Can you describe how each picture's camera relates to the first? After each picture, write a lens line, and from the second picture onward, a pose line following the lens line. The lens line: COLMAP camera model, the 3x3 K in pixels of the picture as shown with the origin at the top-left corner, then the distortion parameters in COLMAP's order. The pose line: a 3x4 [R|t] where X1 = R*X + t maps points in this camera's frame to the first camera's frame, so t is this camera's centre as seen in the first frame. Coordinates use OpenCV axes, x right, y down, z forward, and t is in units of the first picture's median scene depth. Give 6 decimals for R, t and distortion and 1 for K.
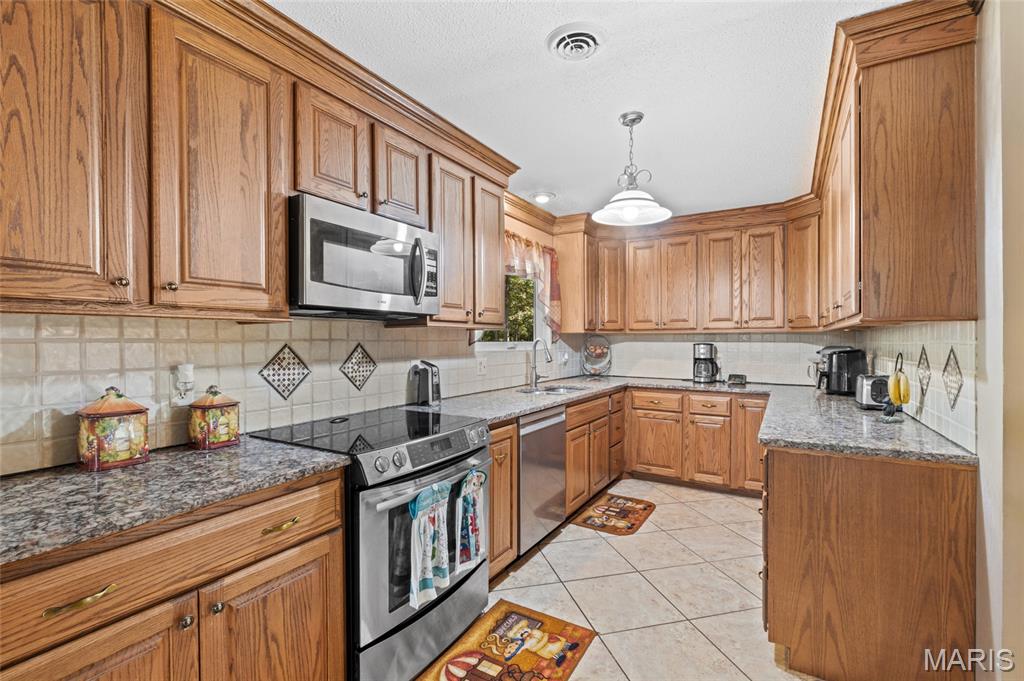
lens RADIAL K [[460.8, 0, 515.6], [0, 460.8, 344.3], [0, 0, 1]] dist [0.002687, 0.001305]
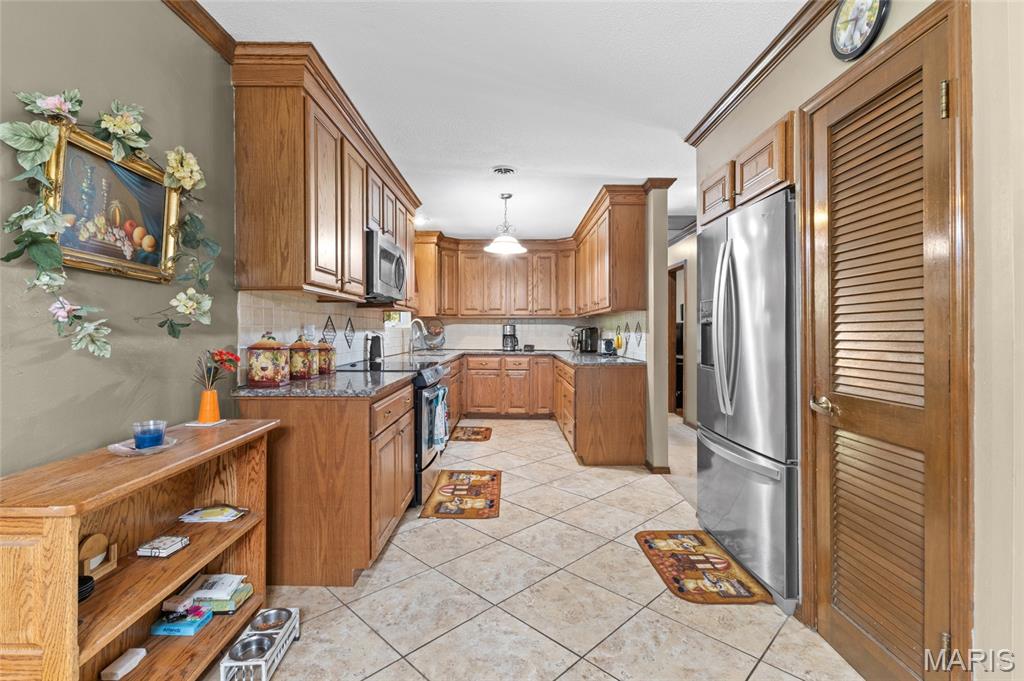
lens RADIAL K [[460.8, 0, 511.1], [0, 460.8, 333.7], [0, 0, 1]] dist [0.002687, 0.001305]
pose [[0.865801, -0.001013, 0.500388, -0.374186], [0.001627, 0.999998, -0.000791, 0.031076], [-0.500386, 0.001499, 0.865801, -0.337963]]
